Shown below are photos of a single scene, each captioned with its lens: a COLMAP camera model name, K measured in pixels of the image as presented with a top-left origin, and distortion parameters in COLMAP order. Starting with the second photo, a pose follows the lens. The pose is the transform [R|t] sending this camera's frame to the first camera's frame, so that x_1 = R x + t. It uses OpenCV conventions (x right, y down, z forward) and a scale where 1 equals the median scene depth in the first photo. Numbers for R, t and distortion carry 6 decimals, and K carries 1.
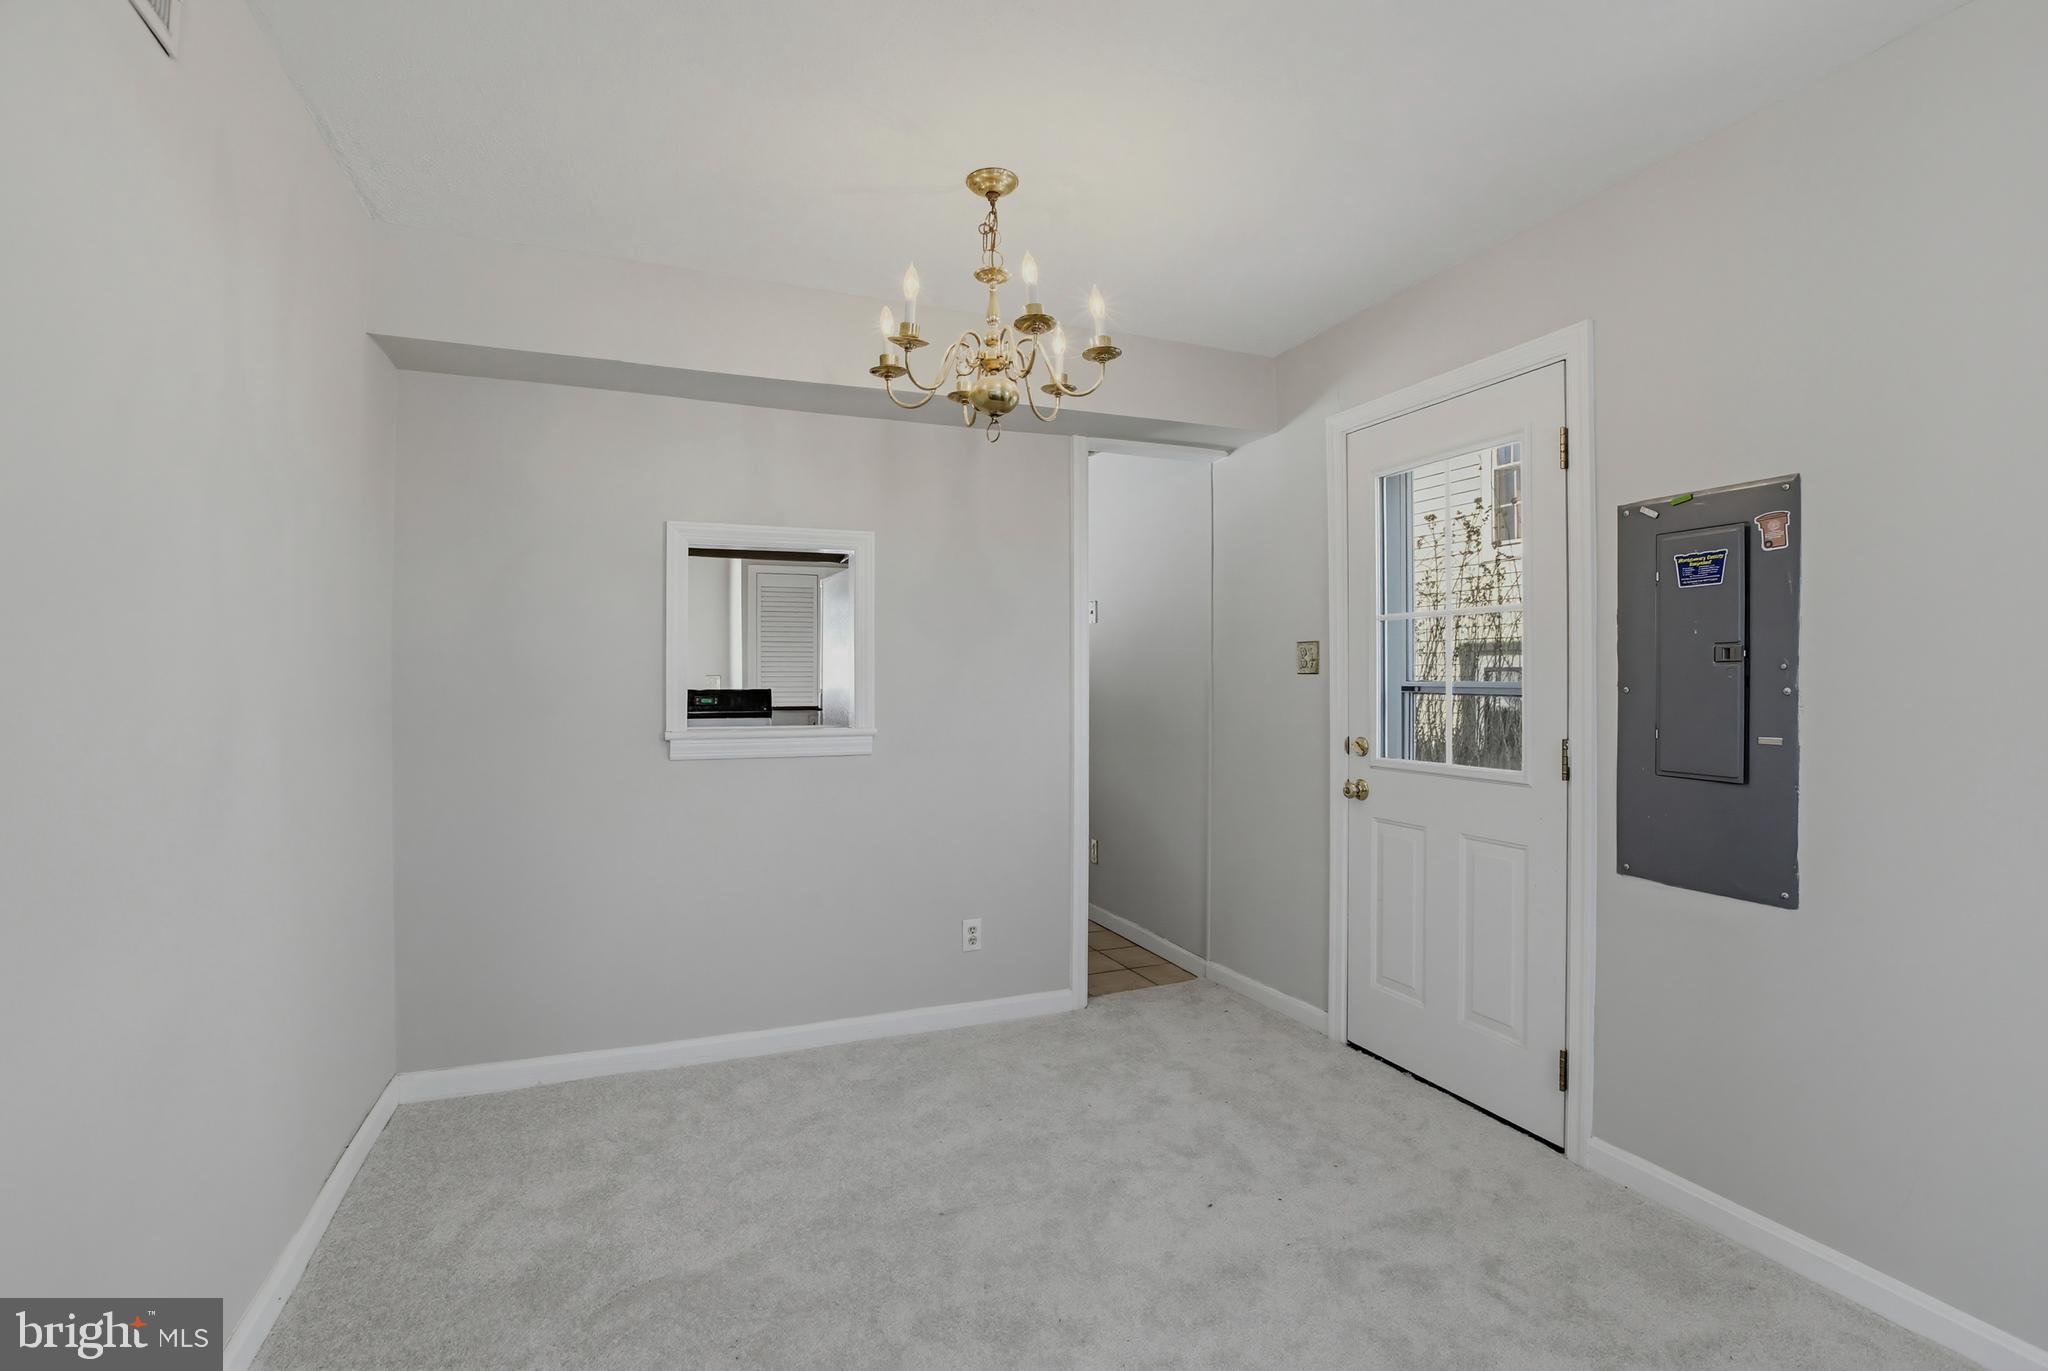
lens RADIAL K [[953.0, 0, 1050.6], [0, 953.0, 691.6], [0, 0, 1]] dist [-0.040972, 0.010636]
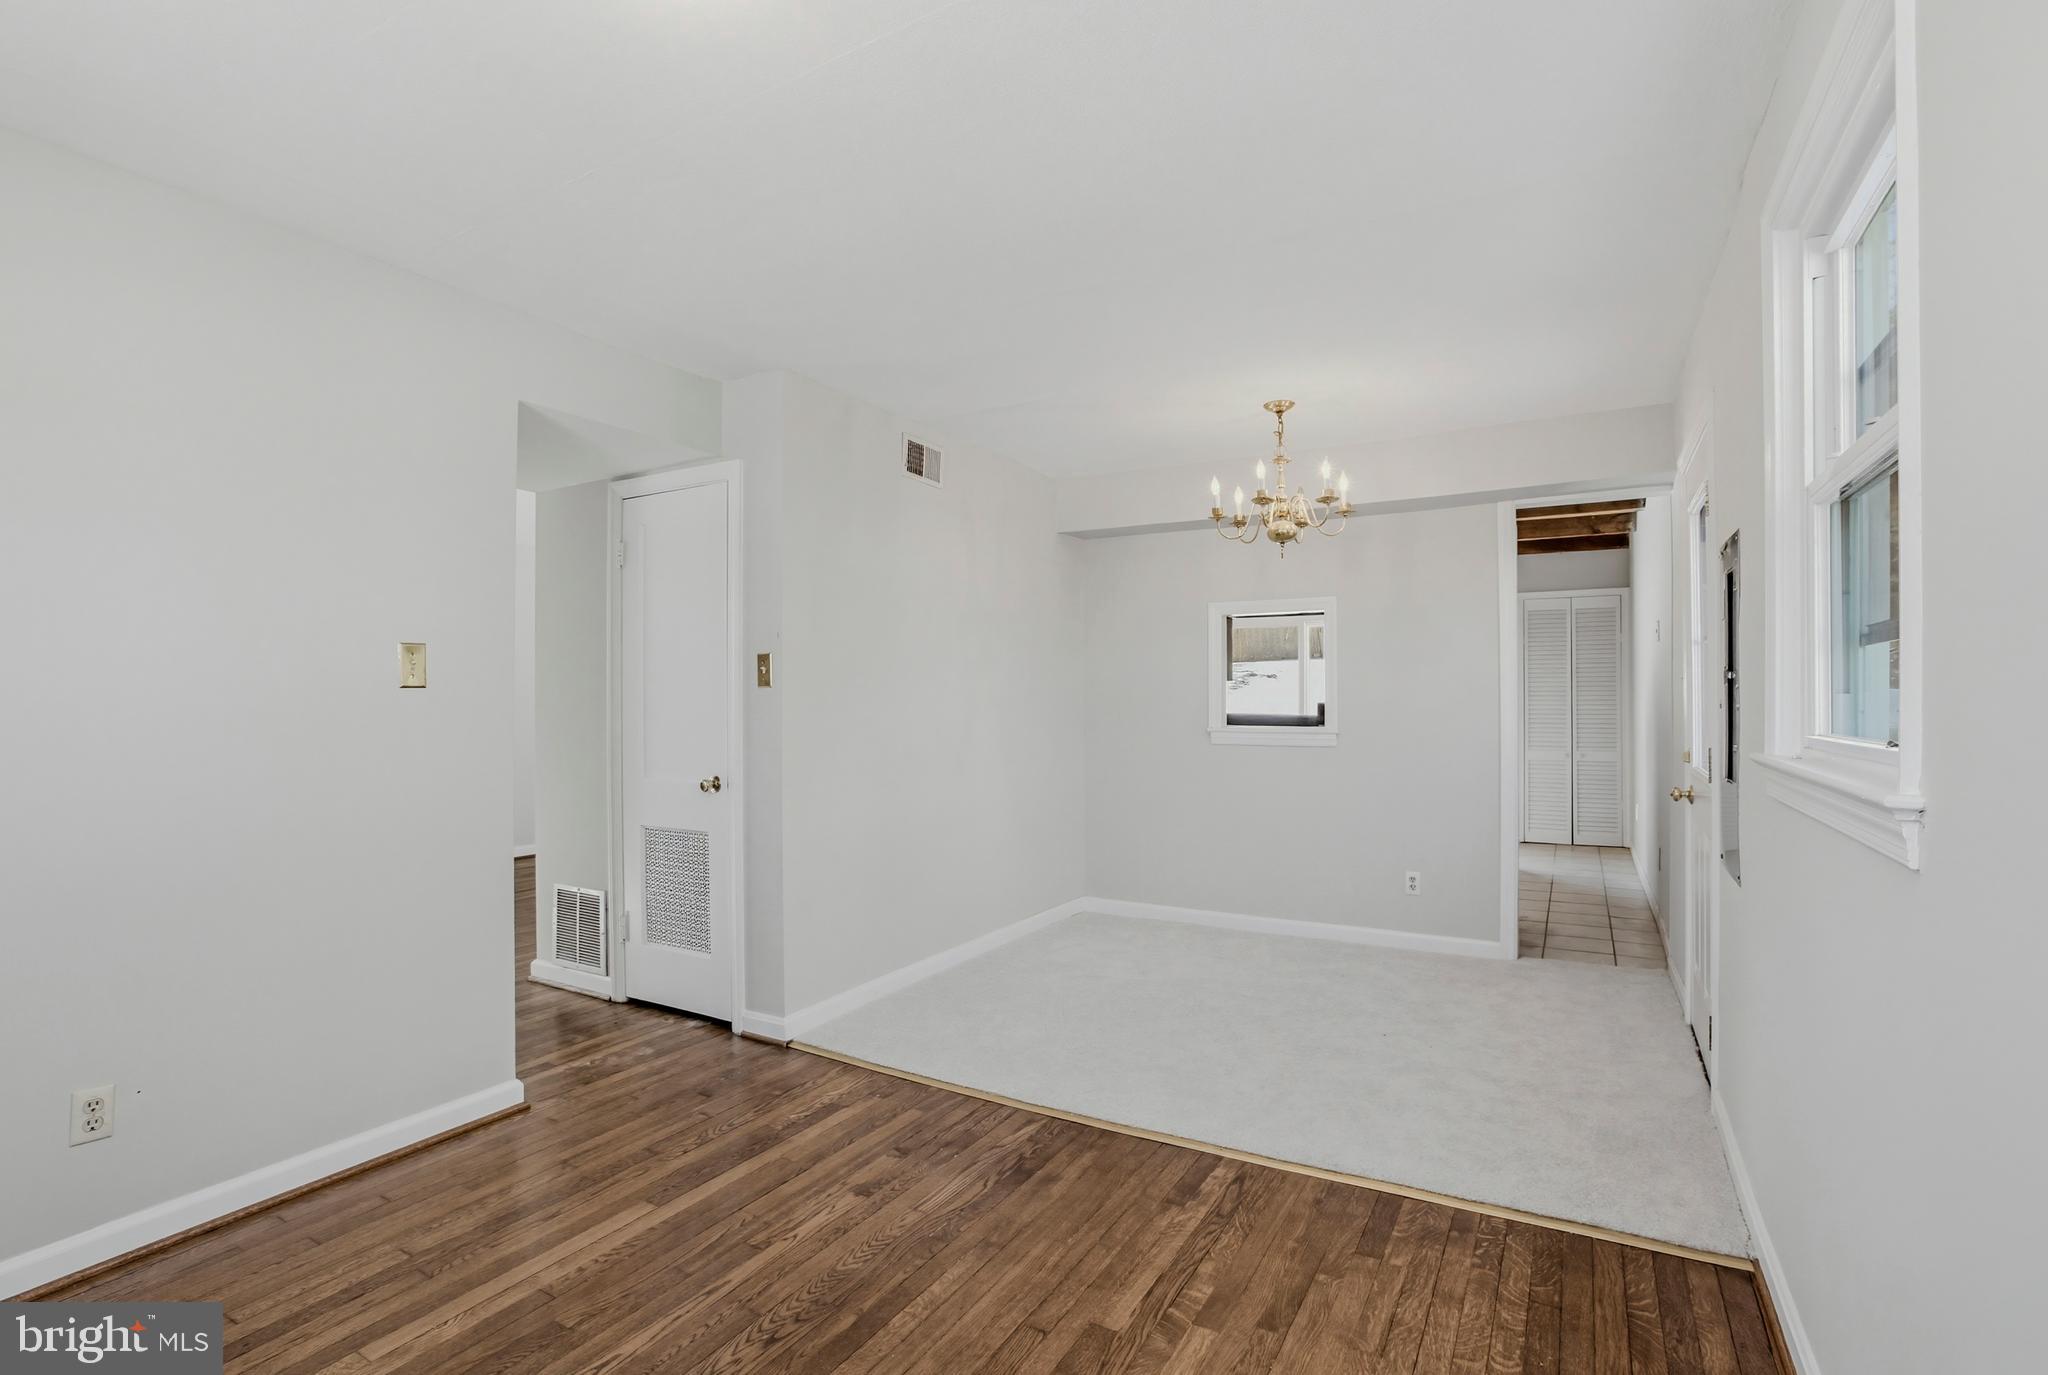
lens RADIAL K [[966.4, 0, 1029.6], [0, 966.4, 696.2], [0, 0, 1]] dist [-0.020442, 0.000423]
pose [[0.600242, -0.002410, -0.799814, 0.861263], [-0.003208, 0.999980, -0.005421, -0.003196], [0.799812, 0.005820, 0.600223, -0.335304]]
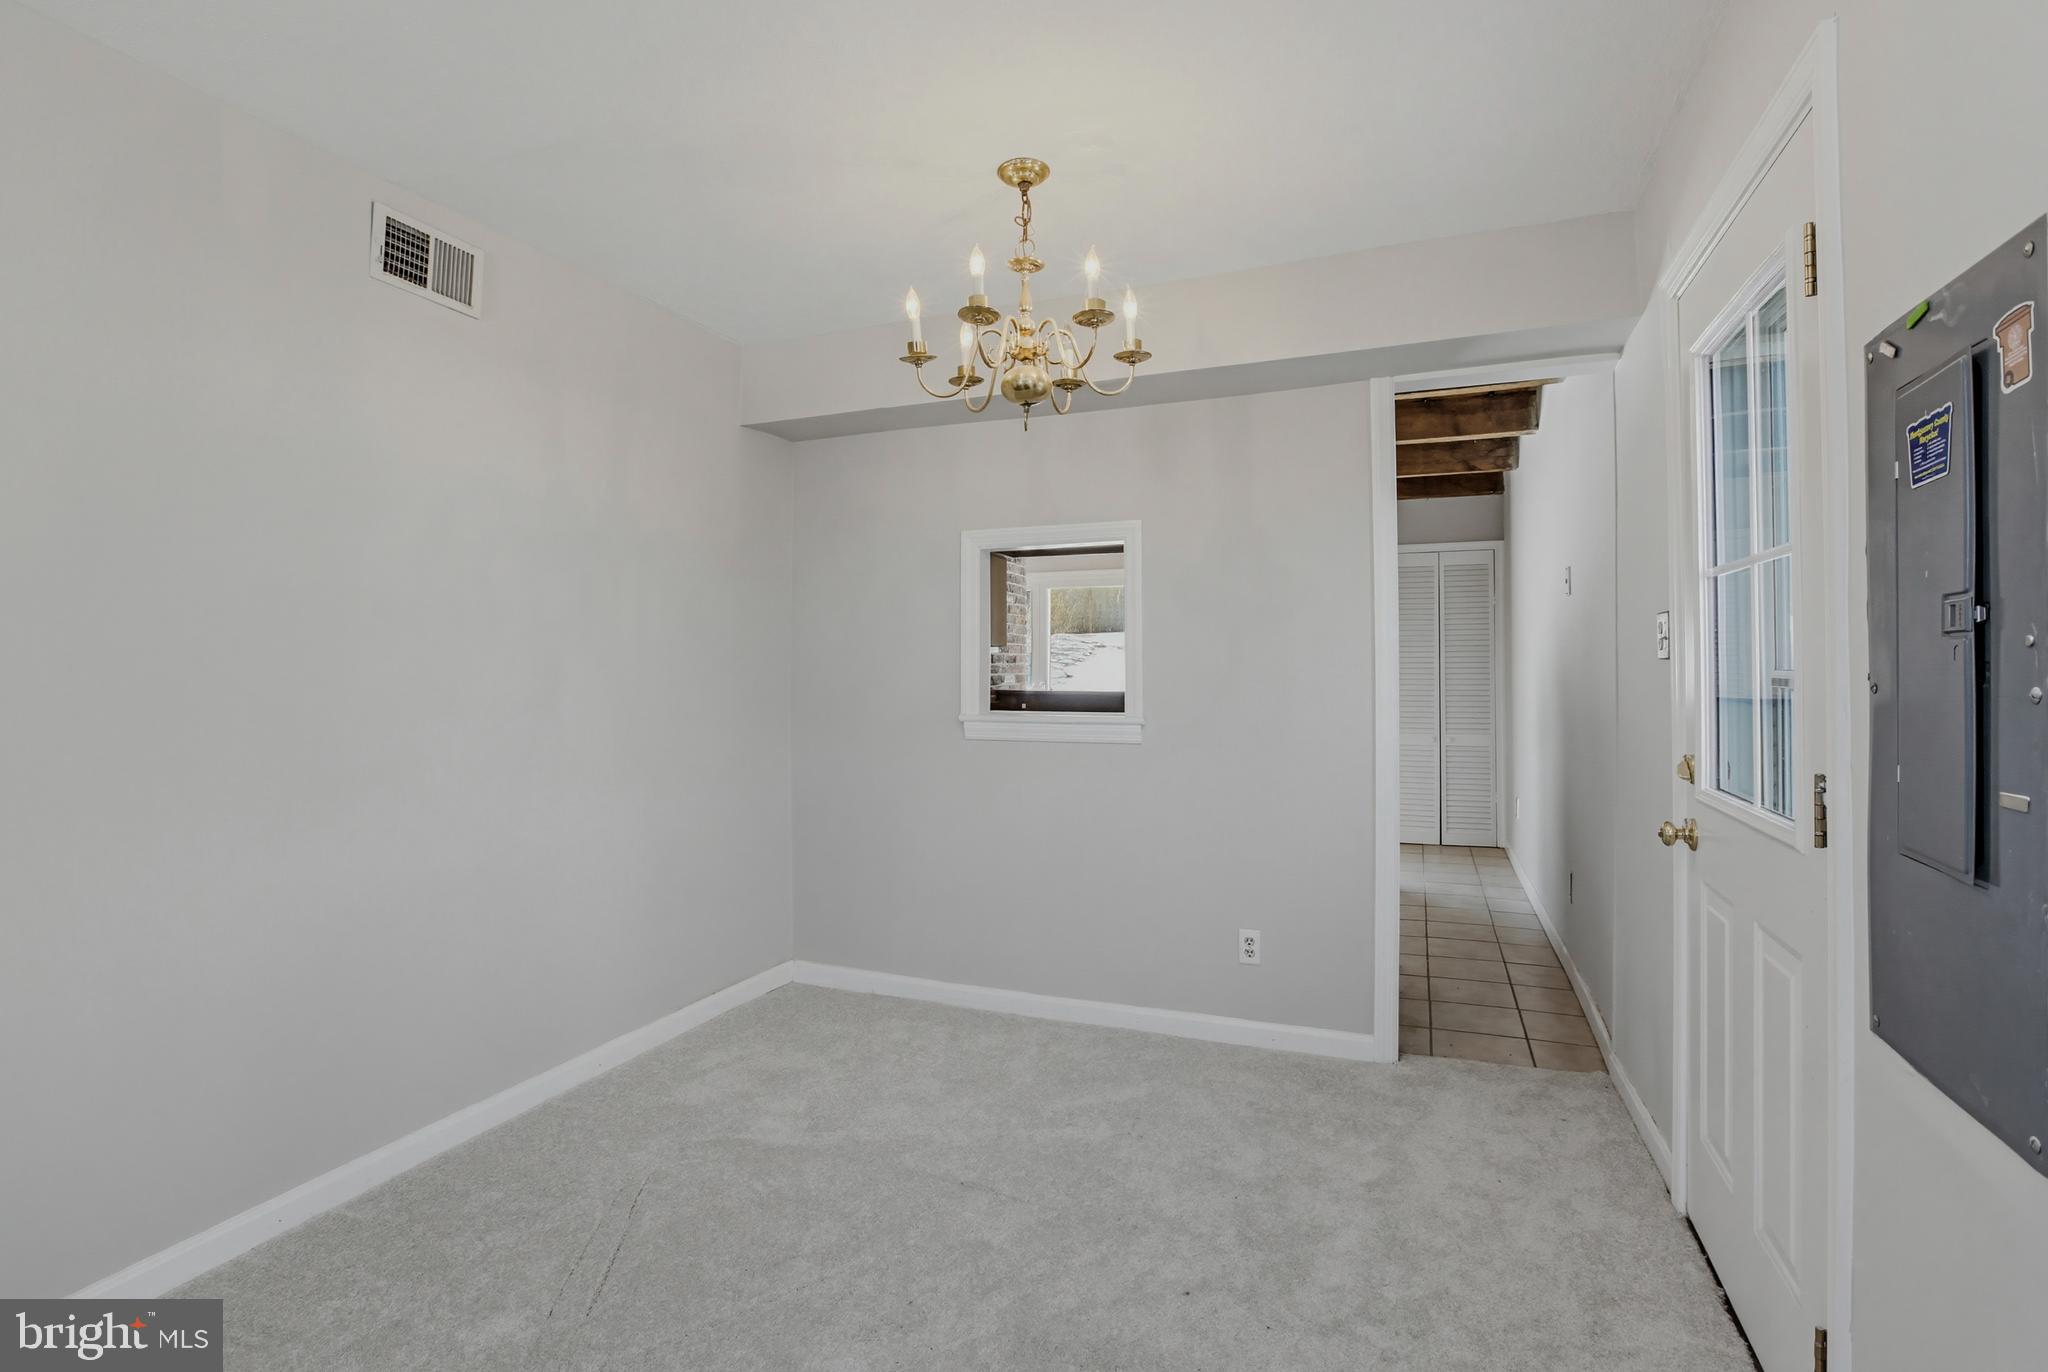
lens RADIAL K [[981.8, 0, 1024.5], [0, 981.8, 666.1], [0, 0, 1]] dist [-0.040444, 0.009338]
pose [[0.703253, -0.004740, -0.710924, 0.540866], [-0.002101, 0.999960, -0.008745, -0.006780], [0.710937, 0.007644, 0.703214, 0.226829]]
